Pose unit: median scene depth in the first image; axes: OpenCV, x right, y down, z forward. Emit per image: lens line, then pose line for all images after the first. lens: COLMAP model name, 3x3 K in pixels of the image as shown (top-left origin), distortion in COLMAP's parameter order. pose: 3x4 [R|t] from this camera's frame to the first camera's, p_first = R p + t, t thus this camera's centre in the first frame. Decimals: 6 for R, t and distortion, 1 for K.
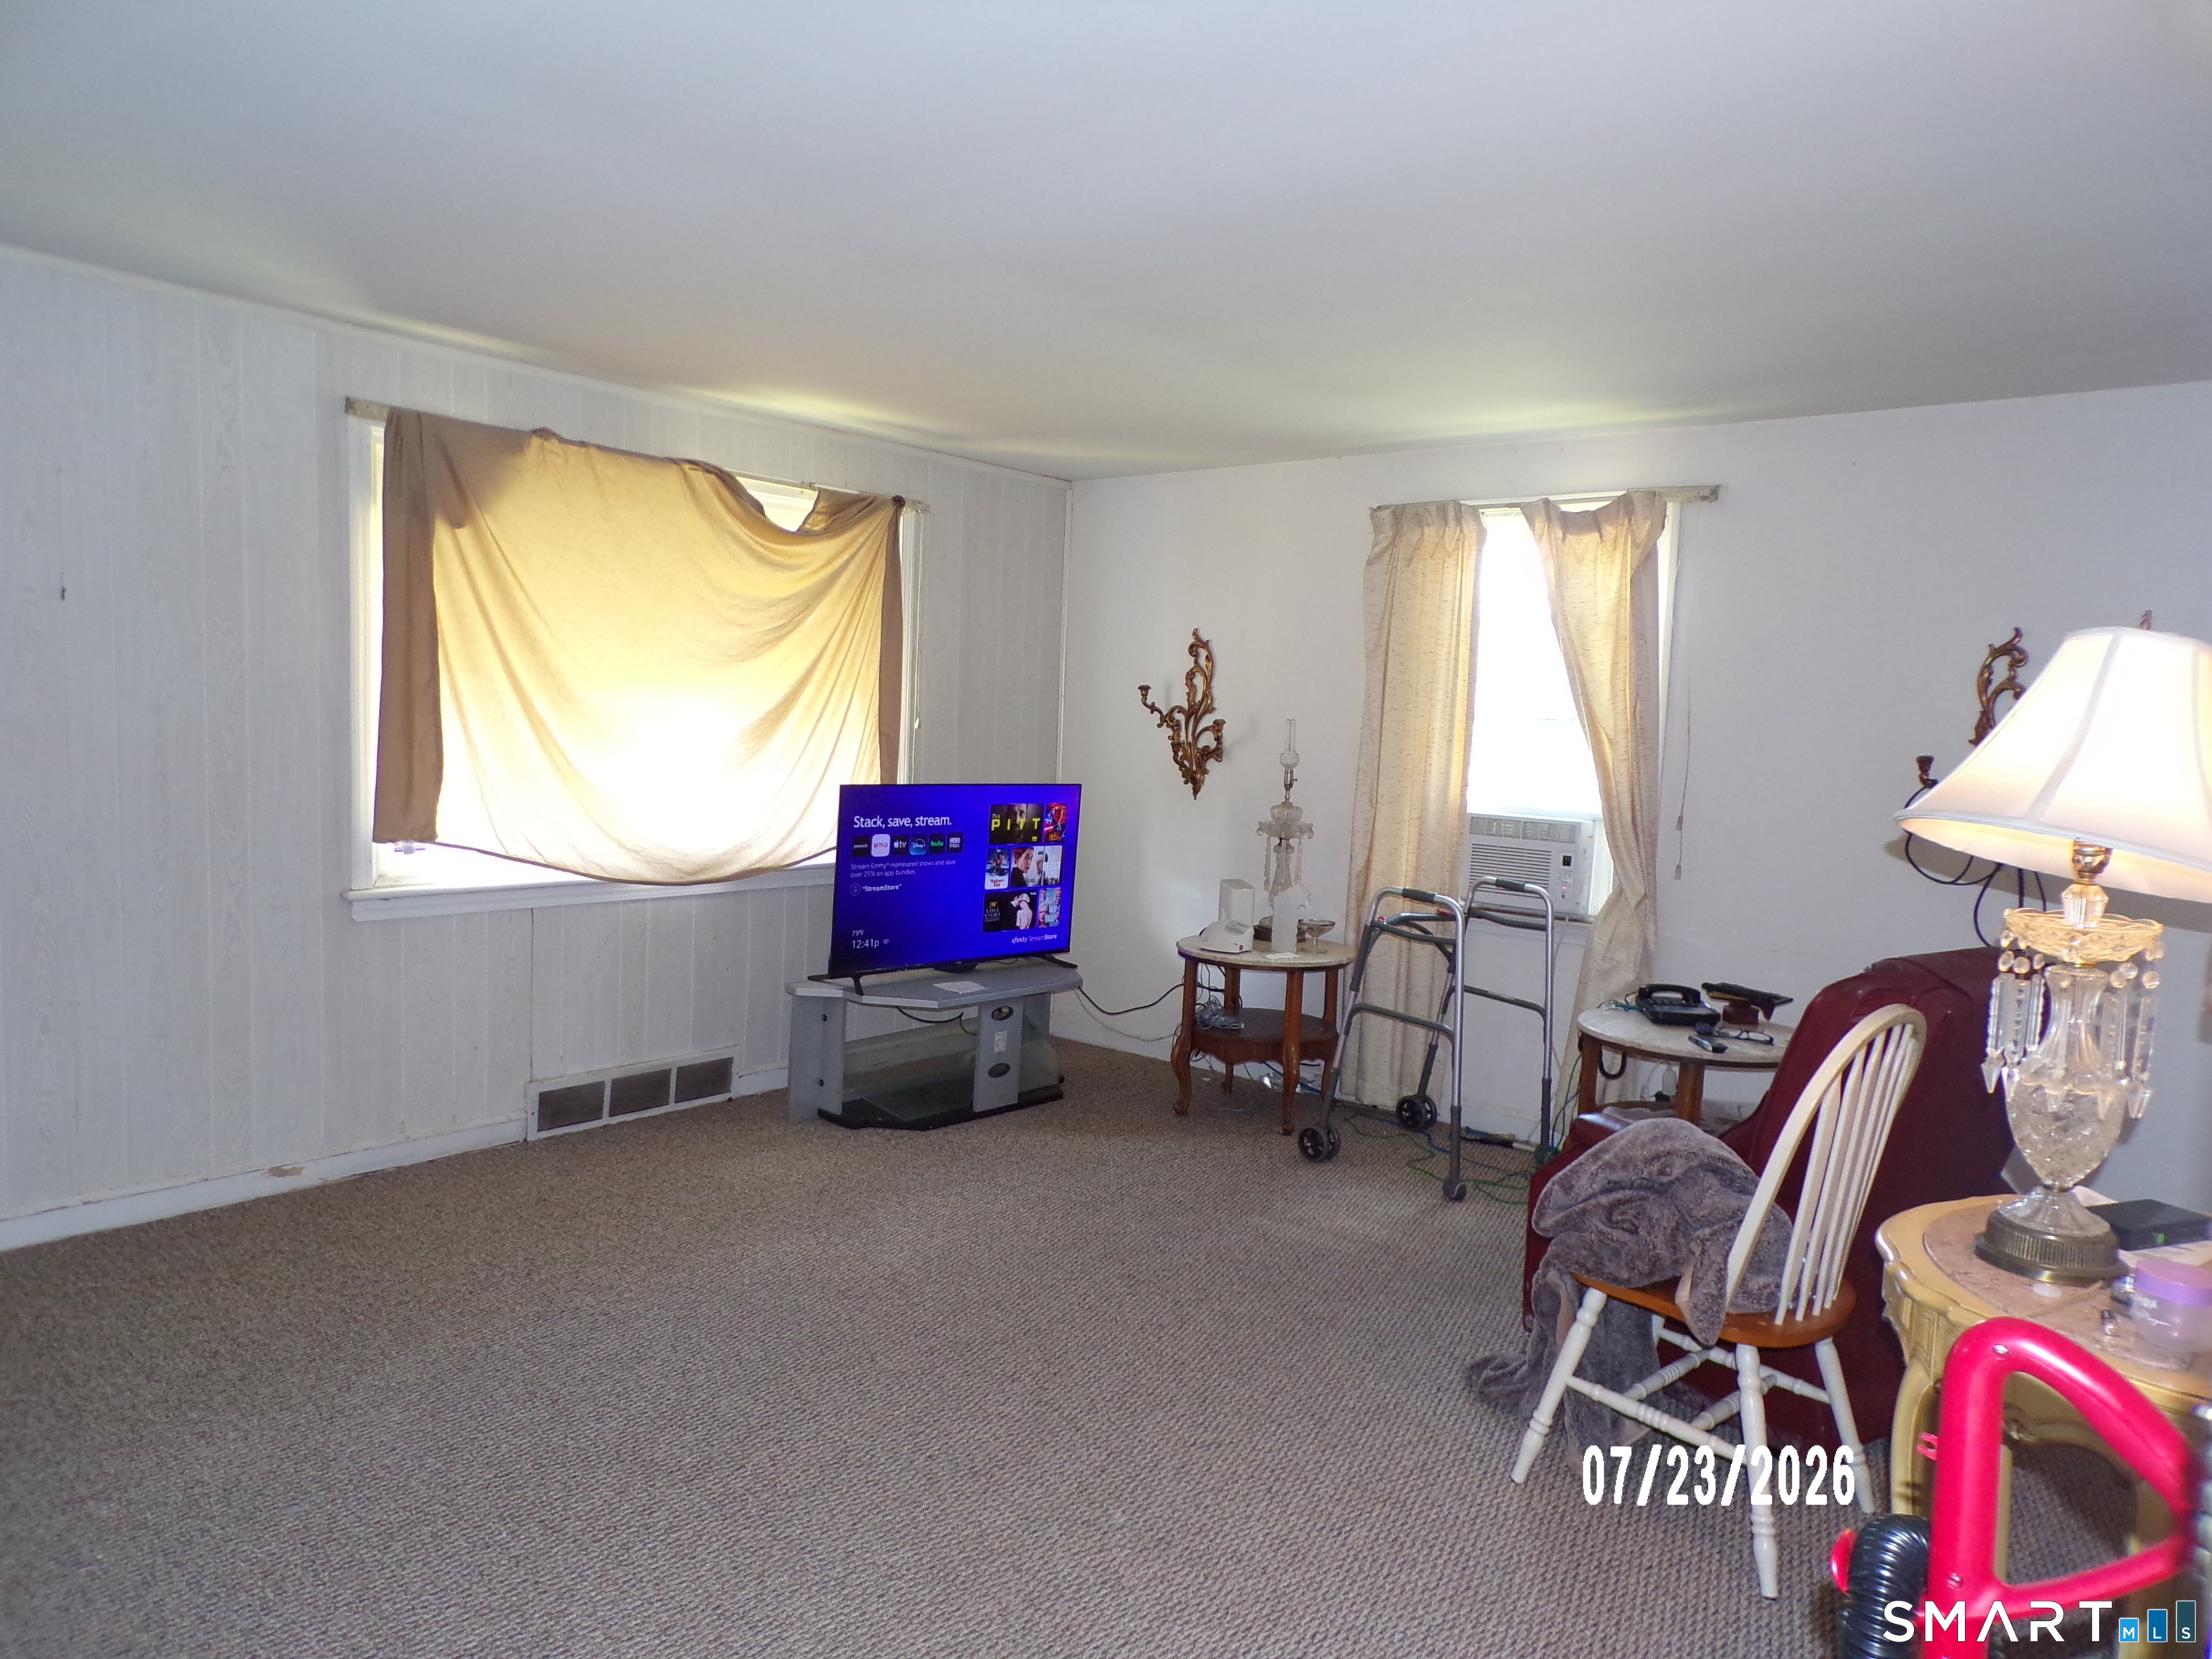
lens RADIAL K [[1522.4, 0, 1115.7], [0, 1522.4, 822.5], [0, 0, 1]] dist [-0.002918, 0.006726]
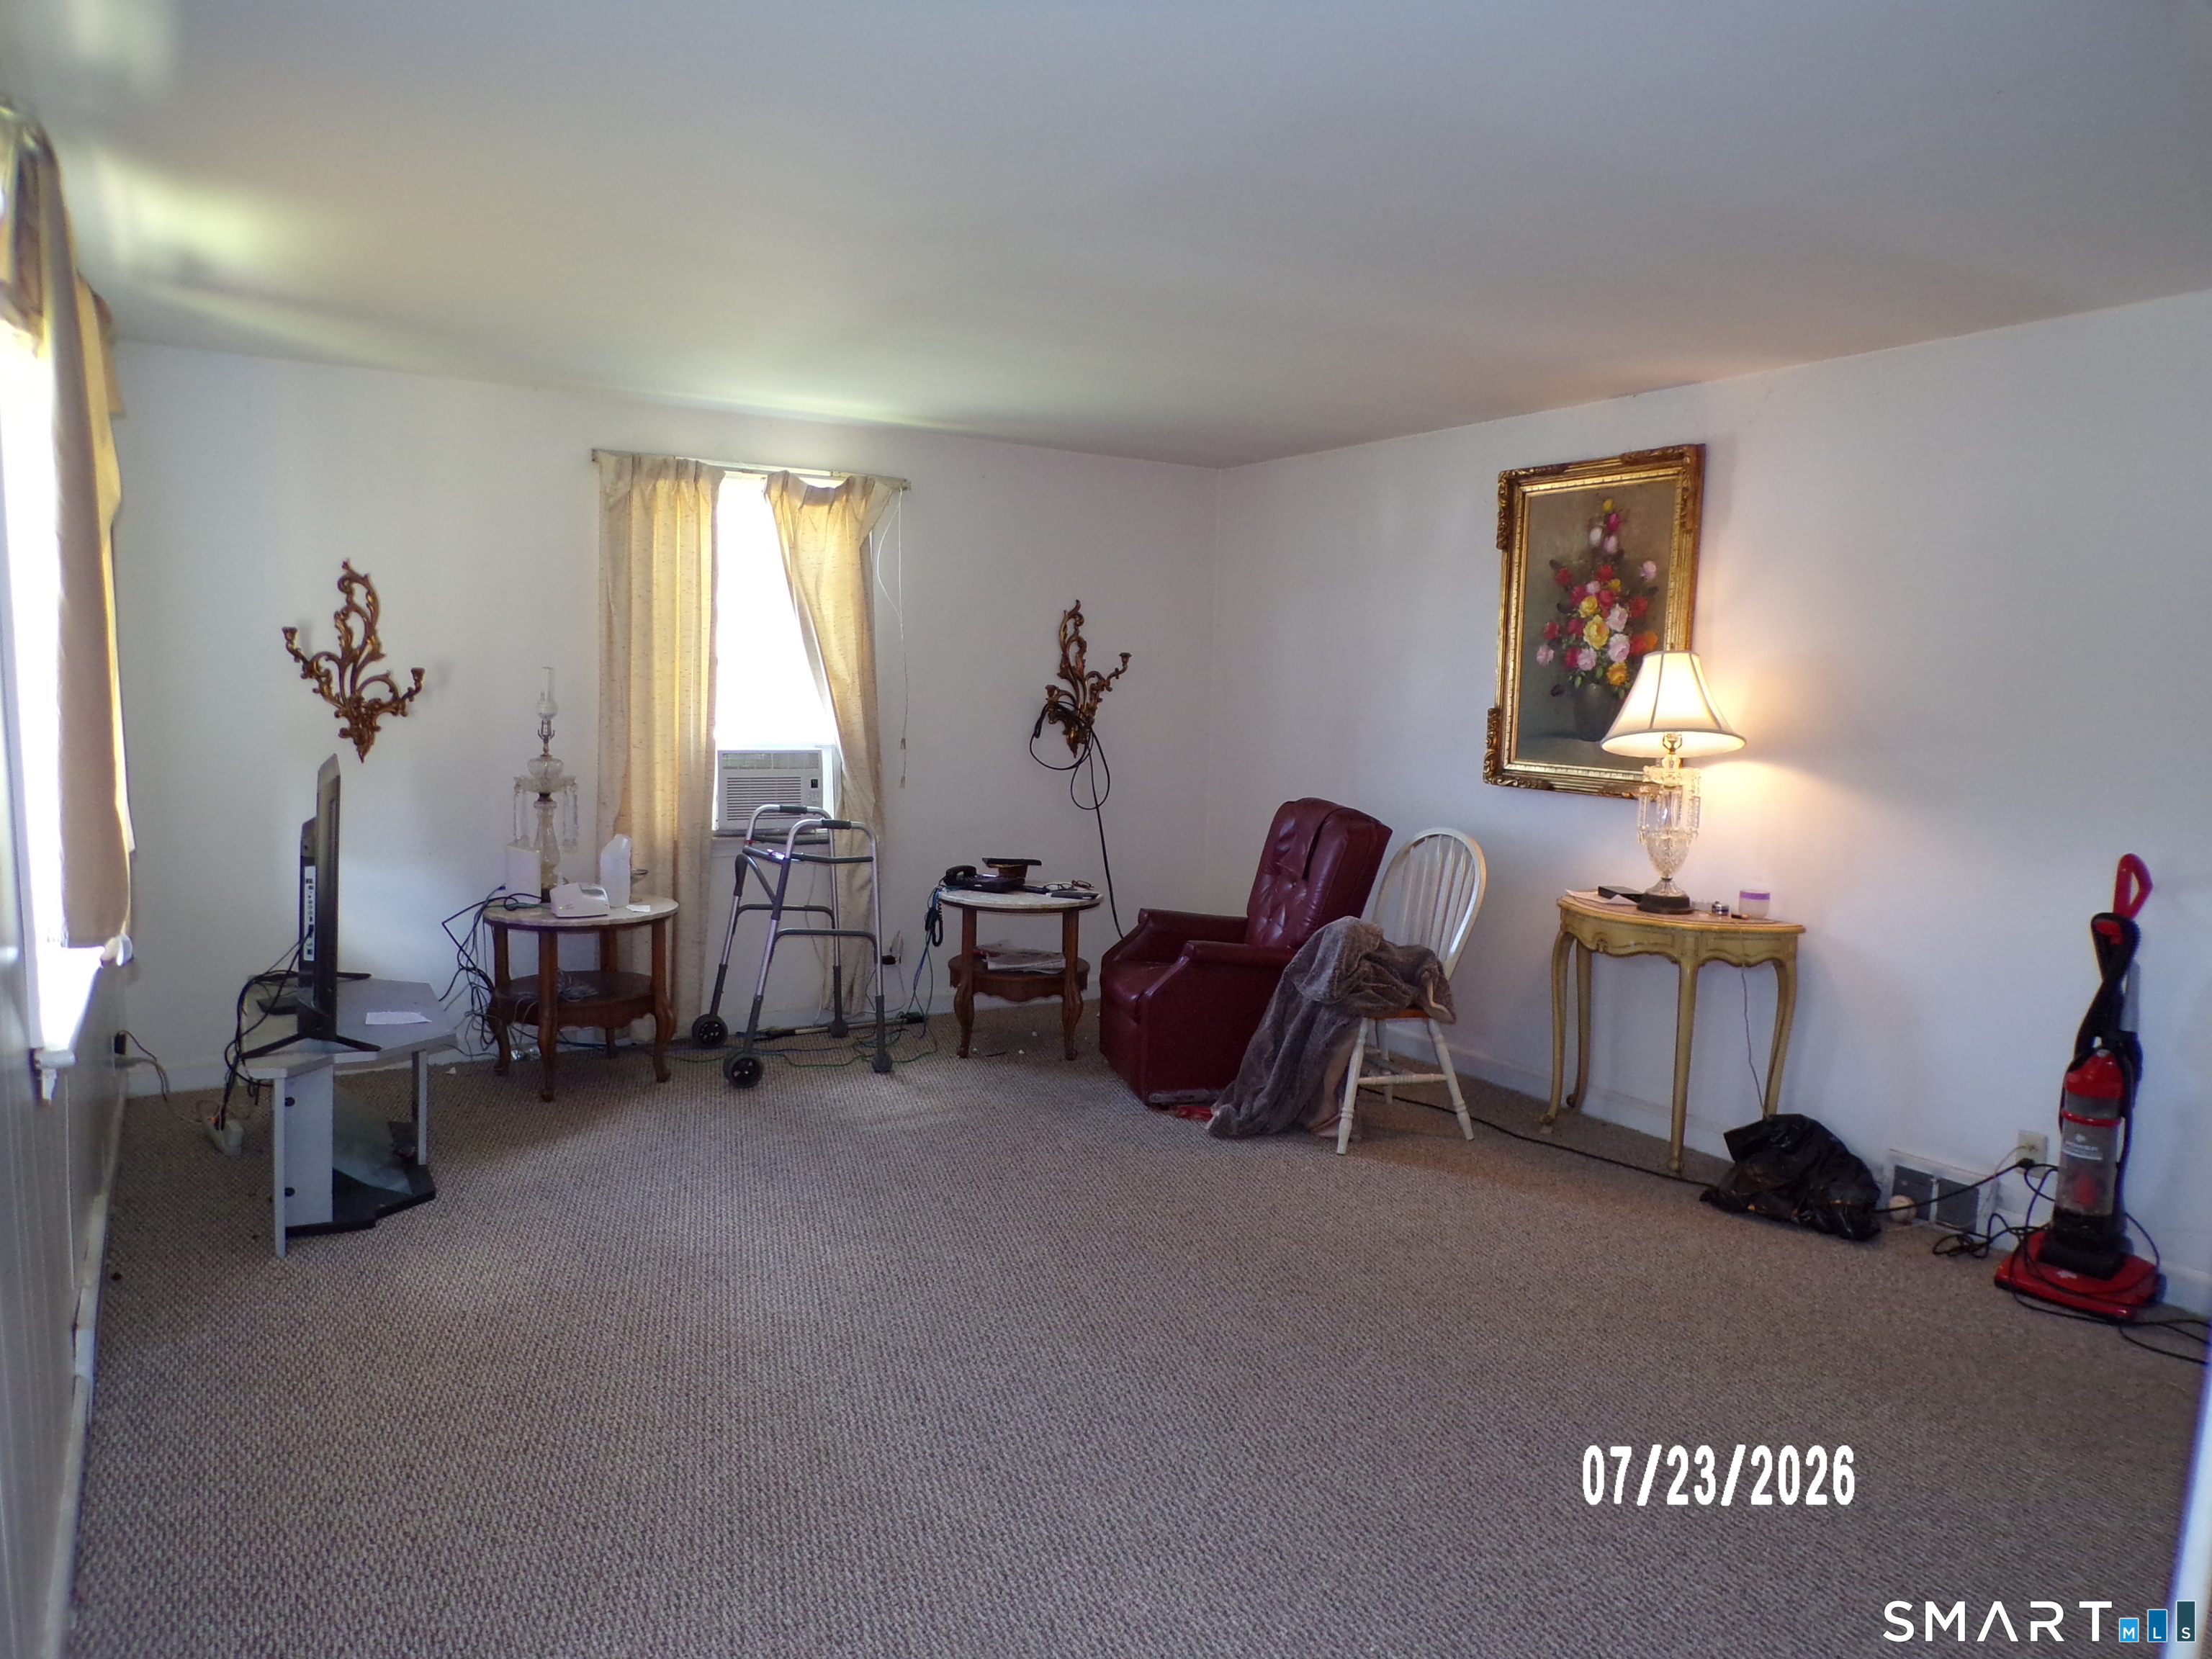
lens RADIAL K [[1522.4, 0, 1115.6], [0, 1522.4, 827.0], [0, 0, 1]] dist [-0.002918, 0.006726]
pose [[0.329425, -0.131935, 0.934918, -0.676273], [0.053331, 0.991208, 0.121087, -0.066095], [-0.942674, 0.009971, 0.333565, 0.351350]]
